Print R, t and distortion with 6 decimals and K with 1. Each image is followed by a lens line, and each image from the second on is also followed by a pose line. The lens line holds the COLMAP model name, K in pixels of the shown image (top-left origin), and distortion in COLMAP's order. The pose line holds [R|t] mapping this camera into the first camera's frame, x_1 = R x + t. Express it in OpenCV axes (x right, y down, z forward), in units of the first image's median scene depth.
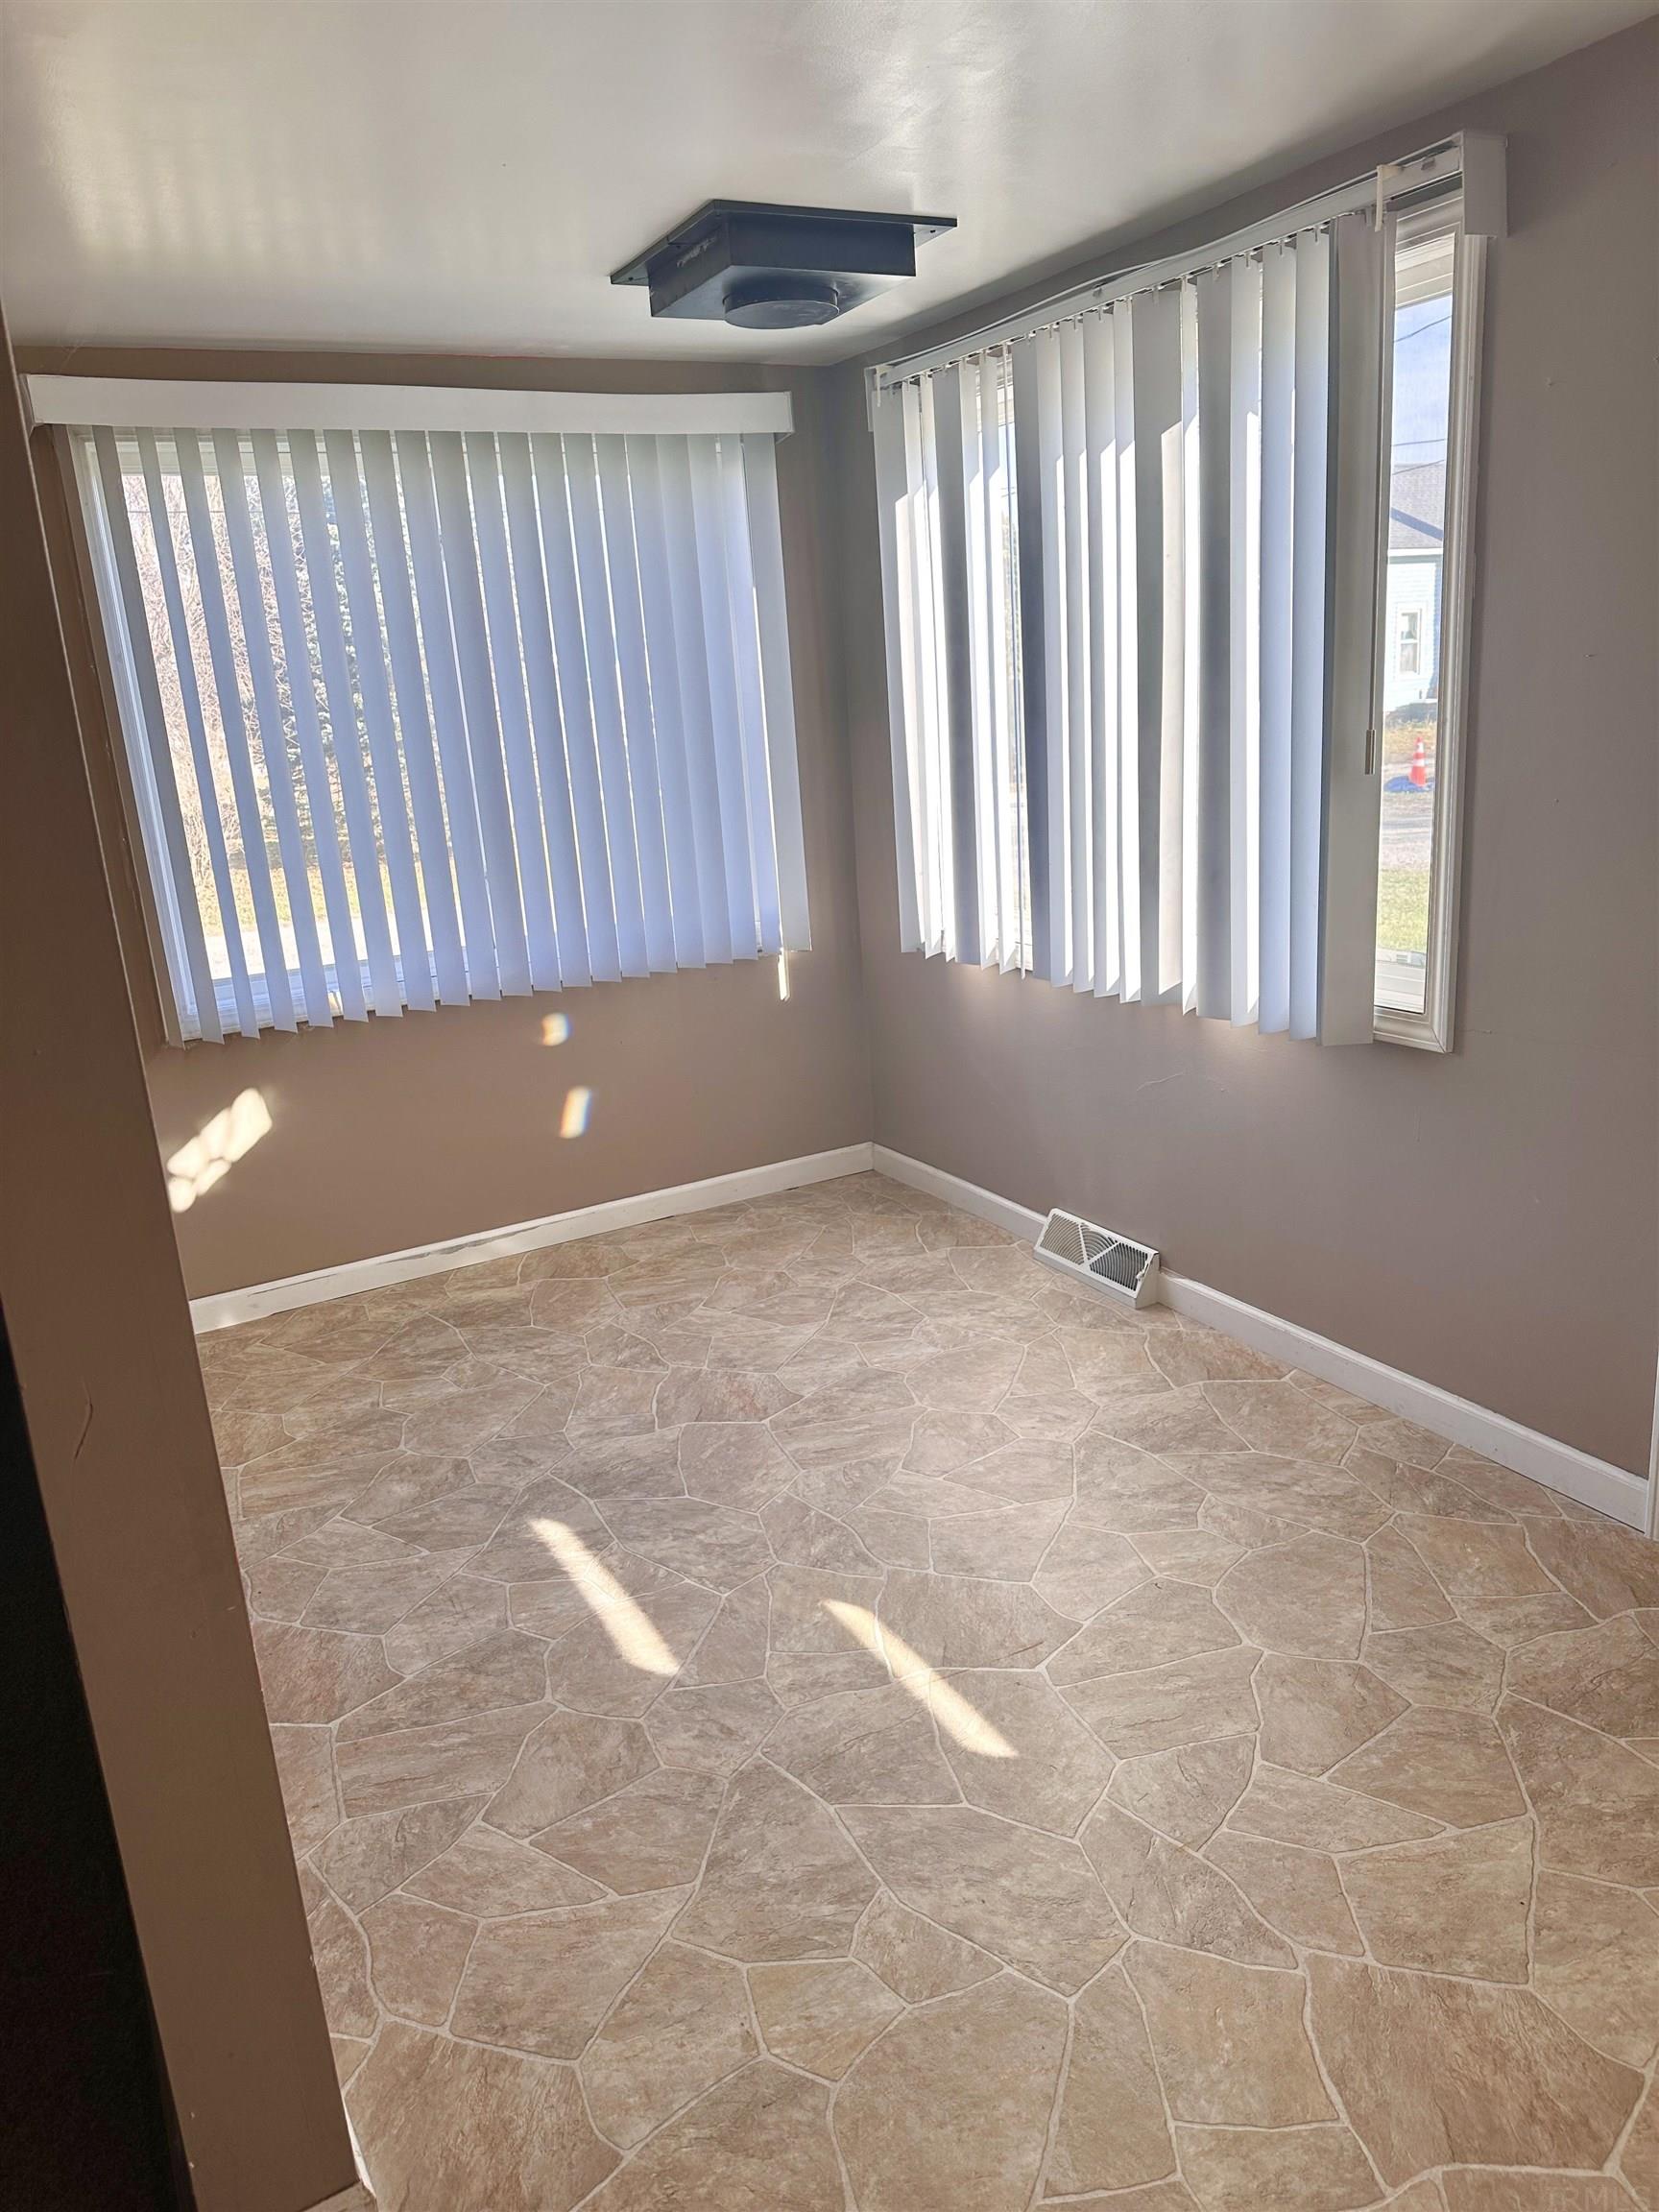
lens RADIAL K [[1544.6, 0, 829.5], [0, 1544.6, 1106.0], [0, 0, 1]] dist [0.095418, -0.136158]
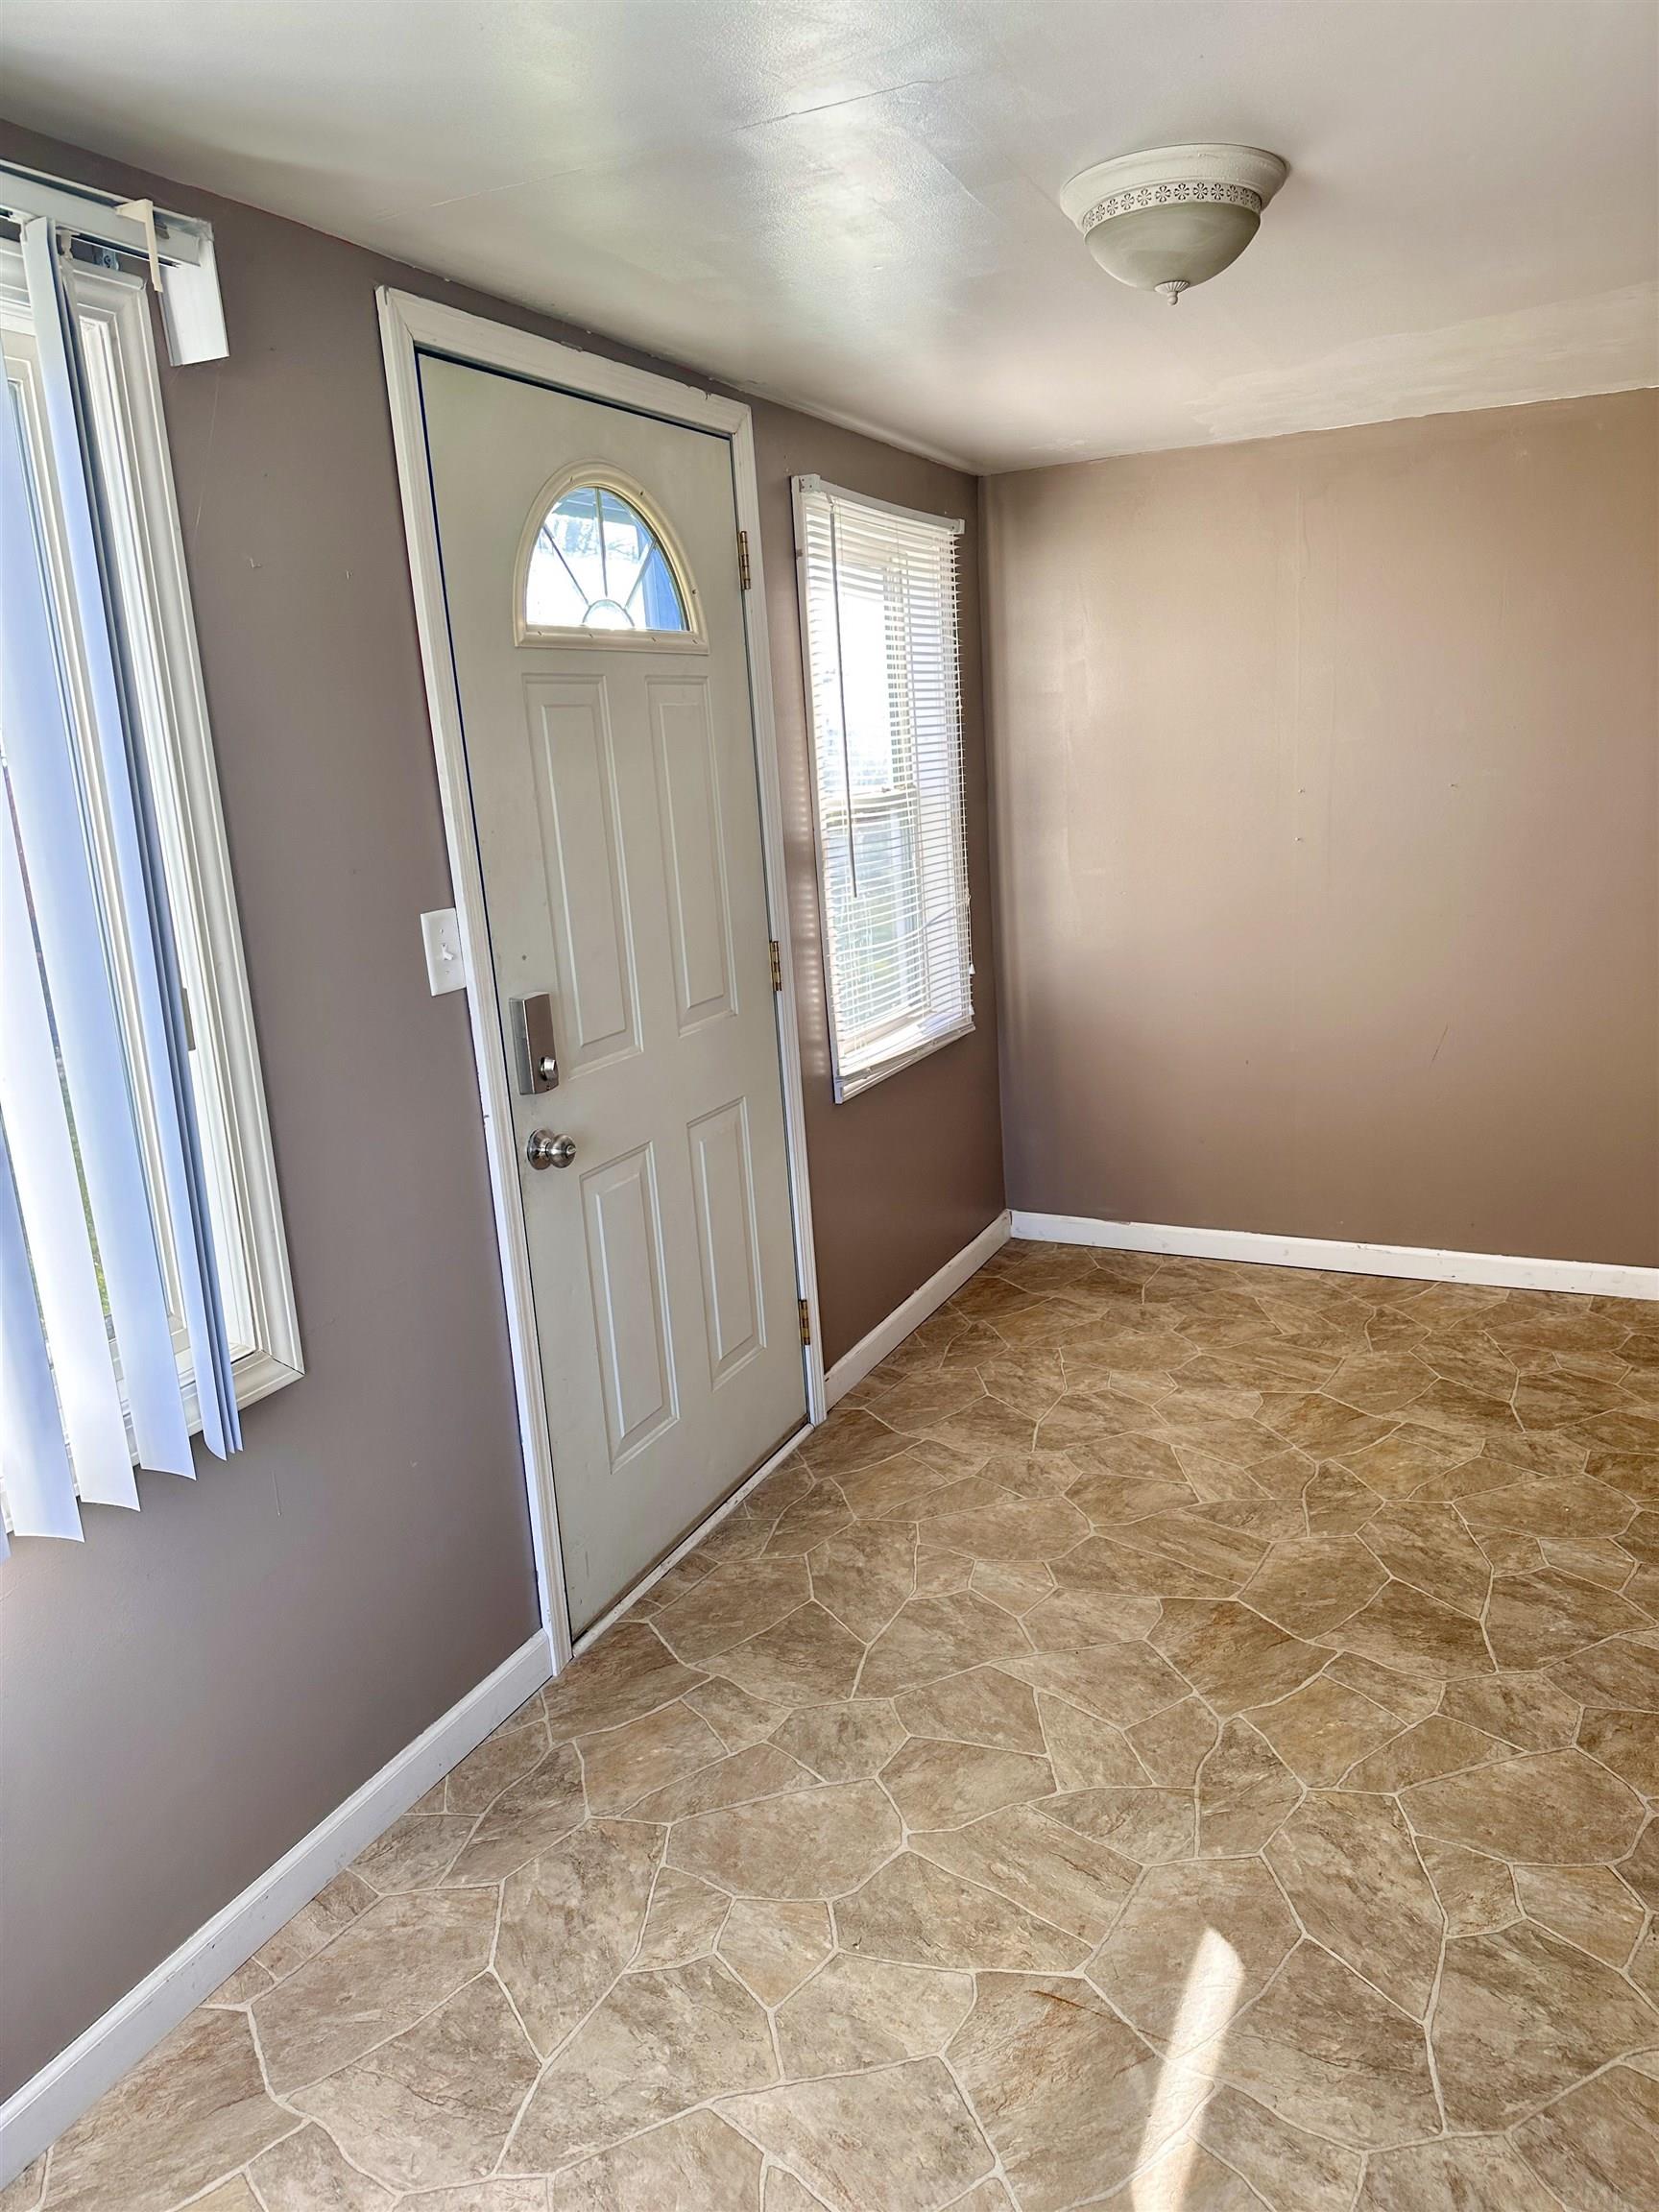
lens RADIAL K [[1550.3, 0, 829.5], [0, 1550.3, 1106.0], [0, 0, 1]] dist [-0.005418, 0.000128]
pose [[-0.573112, -0.090366, 0.814479, -0.469871], [0.316981, 0.892090, 0.322022, -0.407042], [-0.755689, 0.442729, -0.482624, 1.432127]]
